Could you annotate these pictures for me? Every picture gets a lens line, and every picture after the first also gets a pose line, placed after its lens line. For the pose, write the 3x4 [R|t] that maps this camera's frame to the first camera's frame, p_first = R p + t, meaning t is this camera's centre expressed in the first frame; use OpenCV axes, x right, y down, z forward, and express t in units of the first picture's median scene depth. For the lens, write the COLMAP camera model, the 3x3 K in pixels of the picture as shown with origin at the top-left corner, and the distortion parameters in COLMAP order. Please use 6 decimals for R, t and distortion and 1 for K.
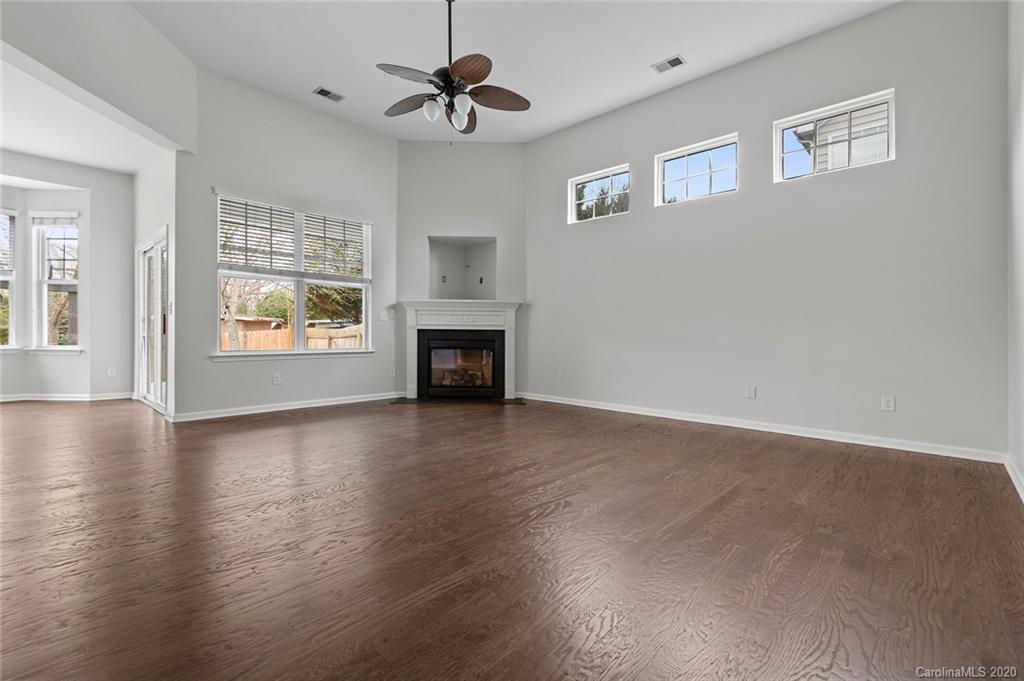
lens RADIAL K [[463.8, 0, 512.5], [0, 463.8, 336.5], [0, 0, 1]] dist [0.001585, 0.000801]
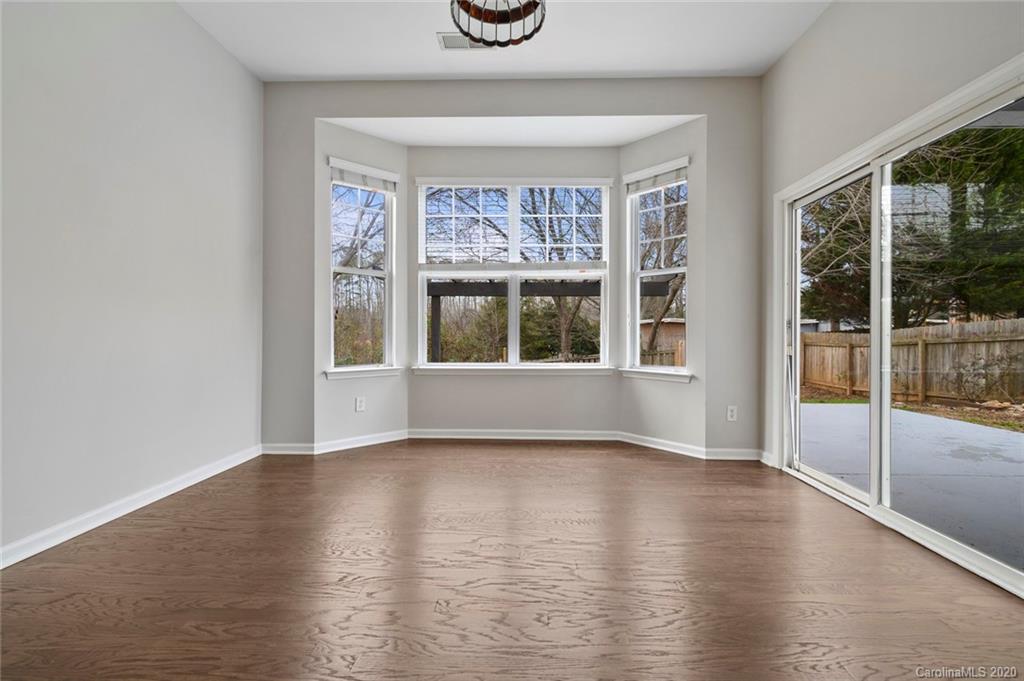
lens RADIAL K [[463.8, 0, 512.7], [0, 463.8, 339.9], [0, 0, 1]] dist [0.001585, 0.000801]
pose [[0.669365, -0.000189, -0.742934, -0.569647], [0.000142, 1.000000, -0.000127, -0.016991], [0.742934, -0.000020, 0.669365, 0.364233]]
